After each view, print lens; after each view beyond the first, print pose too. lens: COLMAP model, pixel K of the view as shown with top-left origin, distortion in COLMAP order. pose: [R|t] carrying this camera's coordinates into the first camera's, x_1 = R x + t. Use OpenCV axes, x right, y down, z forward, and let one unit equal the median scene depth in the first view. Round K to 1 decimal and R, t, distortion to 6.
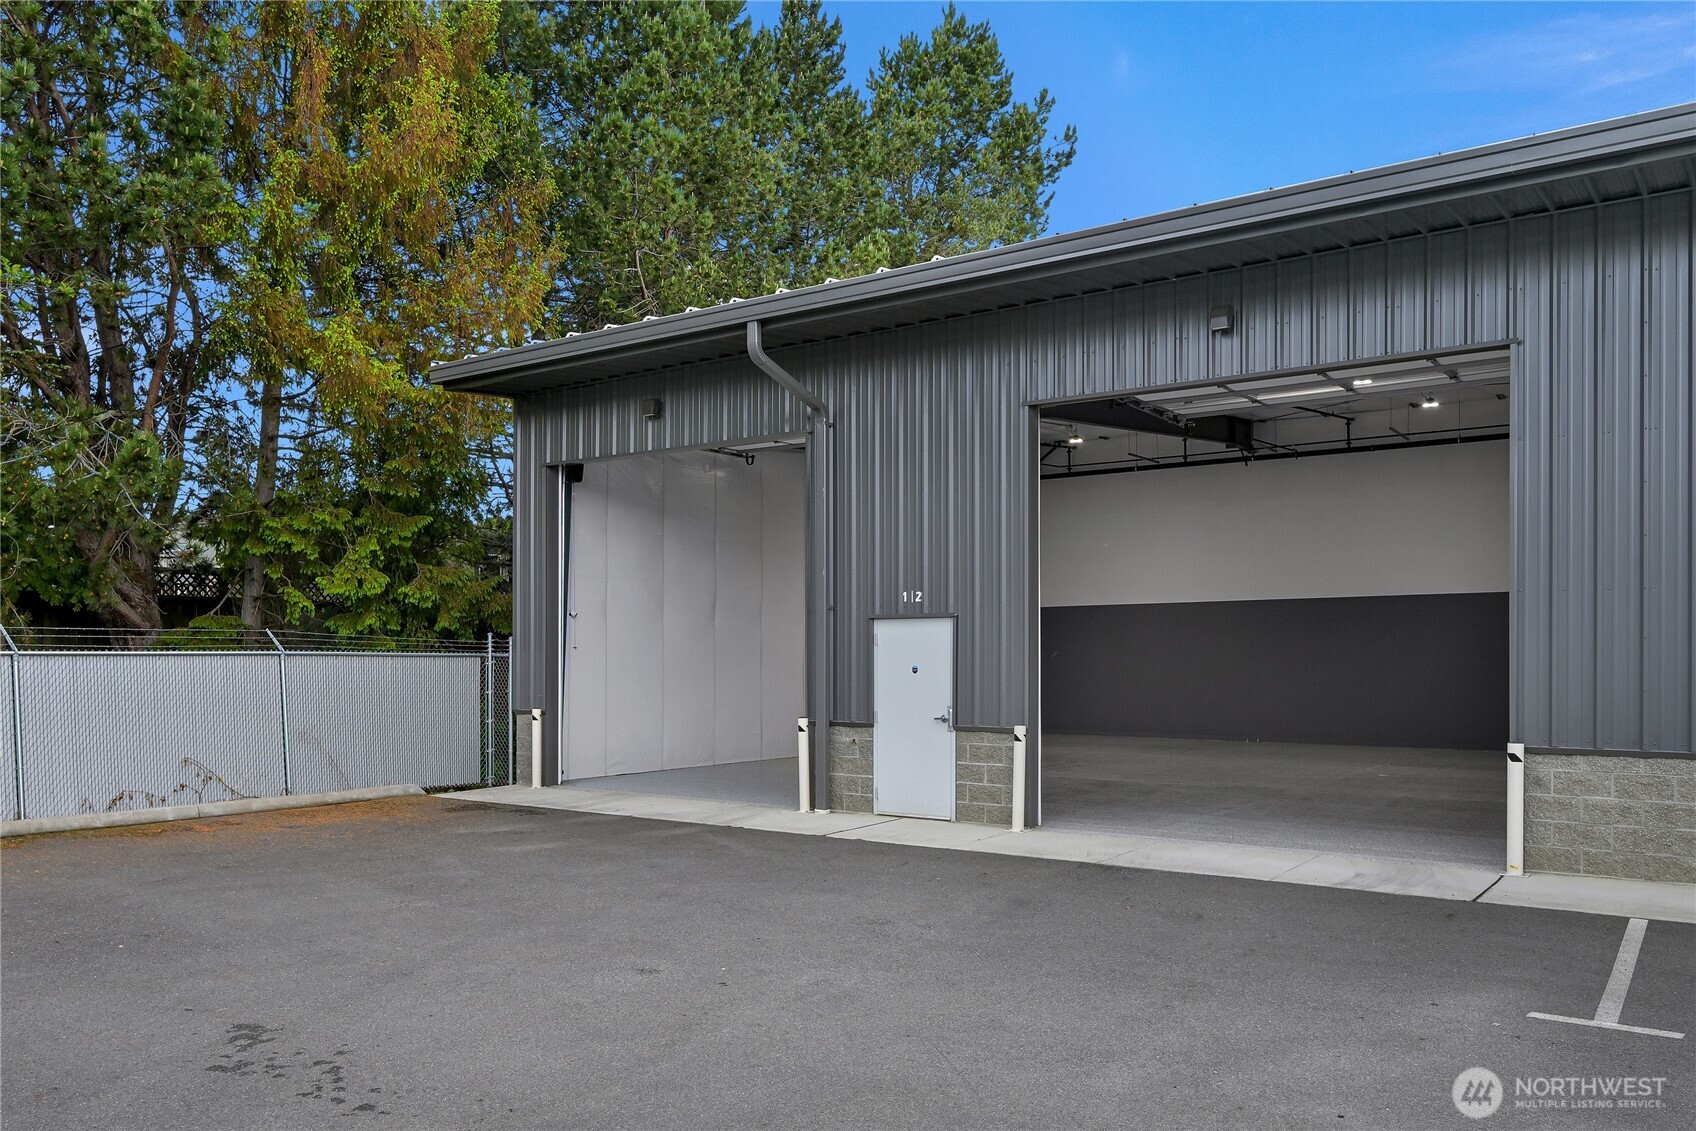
lens RADIAL K [[1186.0, 0, 887.5], [0, 1186.0, 656.3], [0, 0, 1]] dist [-0.000322, -0.002168]
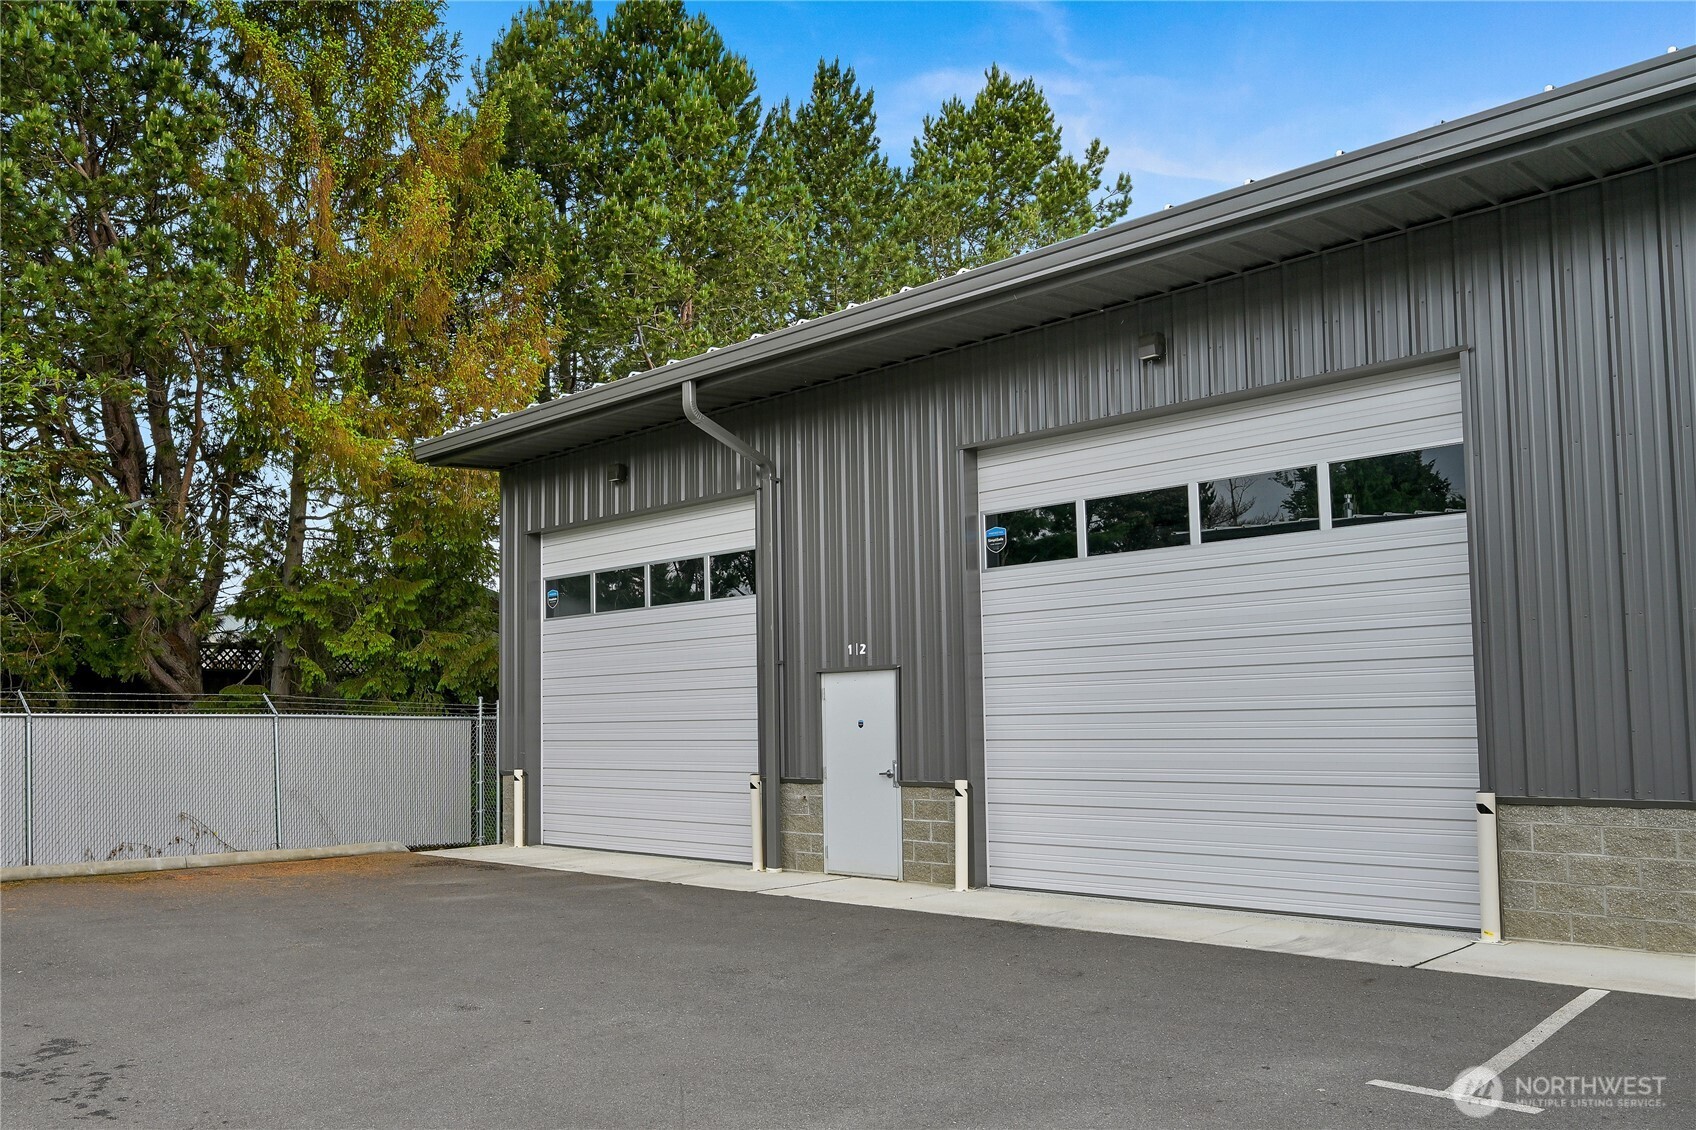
lens RADIAL K [[1205.7, 0, 765.5], [0, 1205.7, 657.8], [0, 0, 1]] dist [0.003530, -0.006659]
pose [[0.984811, -0.020226, -0.172446, 0.115993], [0.009862, 0.998105, -0.060747, 0.016321], [0.173348, 0.058123, 0.983144, 0.008217]]
